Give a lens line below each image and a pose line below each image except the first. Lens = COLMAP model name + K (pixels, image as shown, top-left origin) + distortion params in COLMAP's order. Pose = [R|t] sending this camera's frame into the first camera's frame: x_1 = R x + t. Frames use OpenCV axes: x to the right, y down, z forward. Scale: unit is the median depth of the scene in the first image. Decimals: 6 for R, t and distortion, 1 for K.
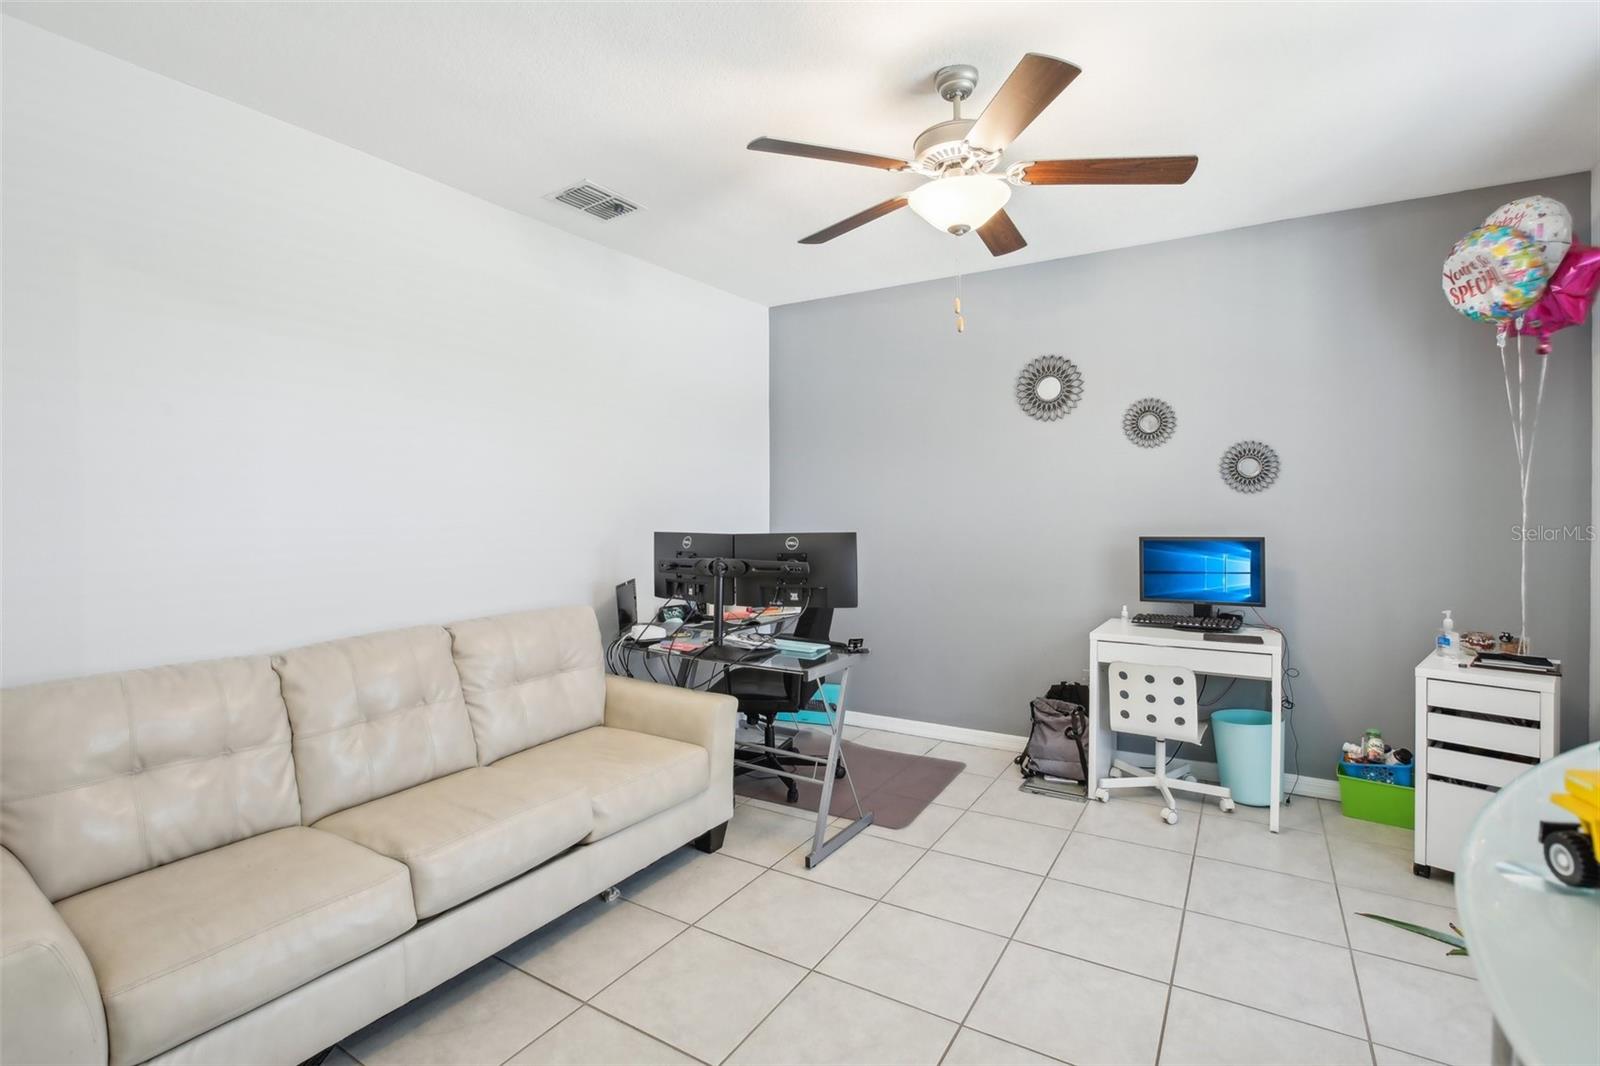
lens RADIAL K [[753.4, 0, 758.8], [0, 753.4, 499.7], [0, 0, 1]] dist [-0.050719, 0.016085]
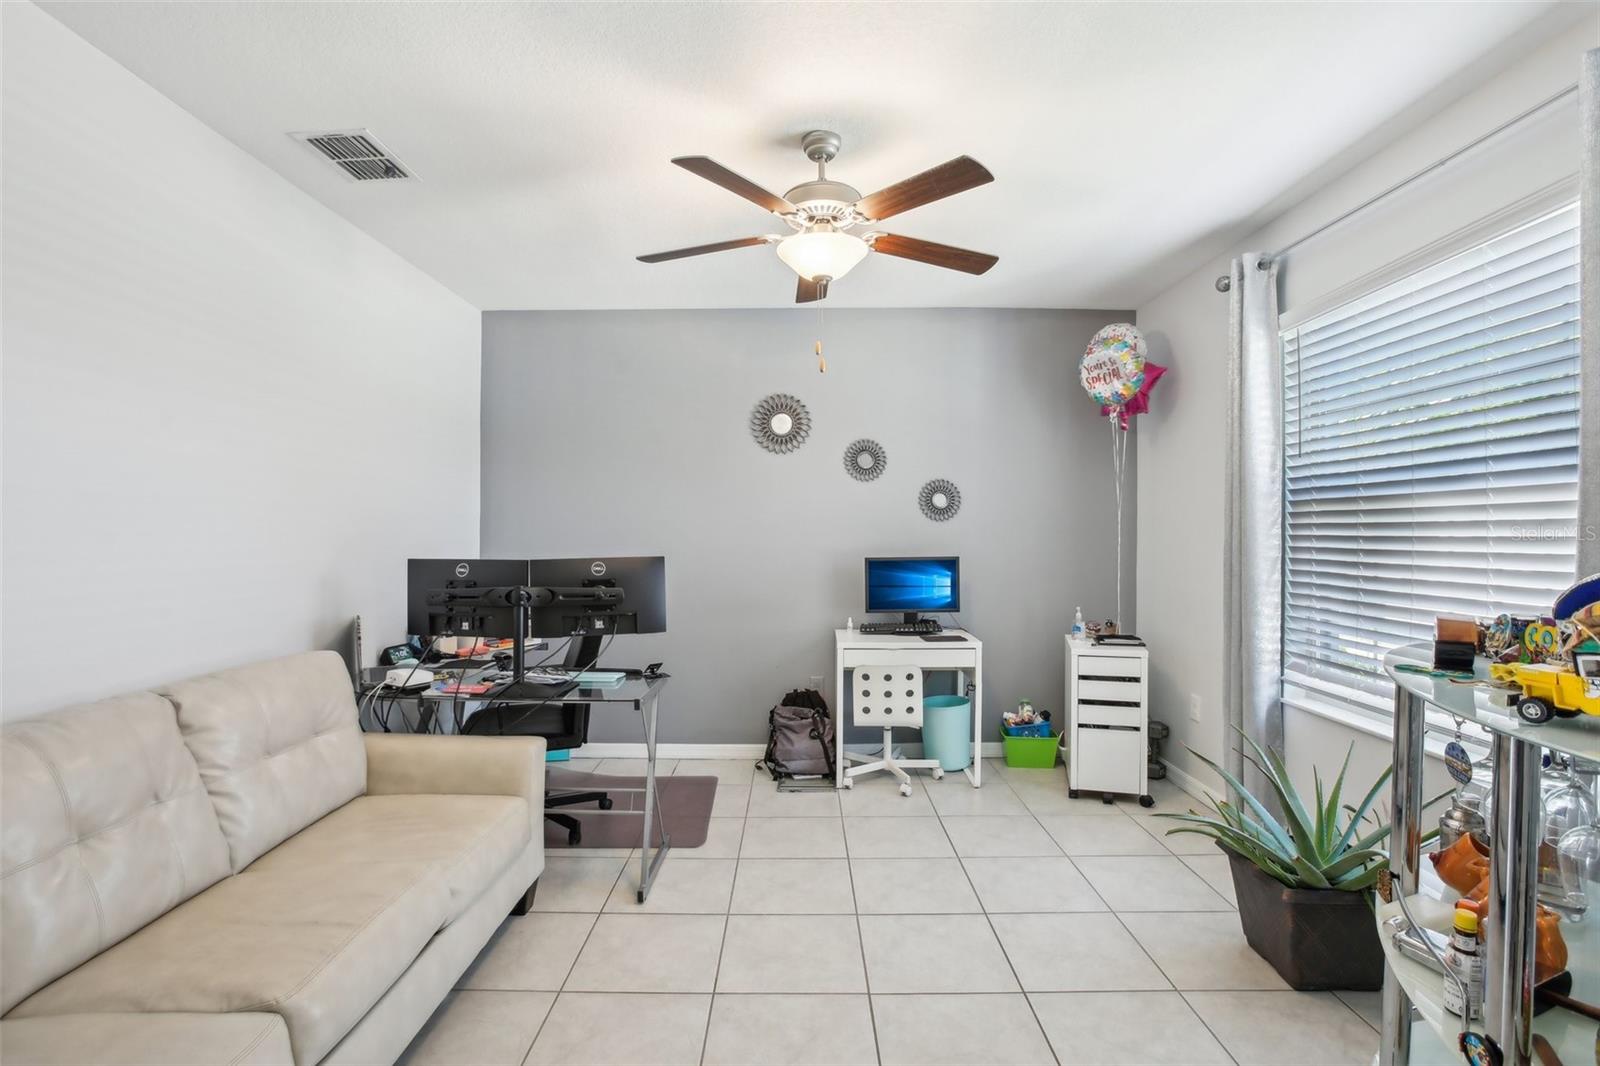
lens RADIAL K [[753.4, 0, 816.7], [0, 753.4, 518.4], [0, 0, 1]] dist [-0.050719, 0.016085]
pose [[0.844549, 0.013168, 0.535316, -0.233043], [-0.009412, 0.999908, -0.009747, 0.001045], [-0.535395, 0.003194, 0.844596, 0.051181]]
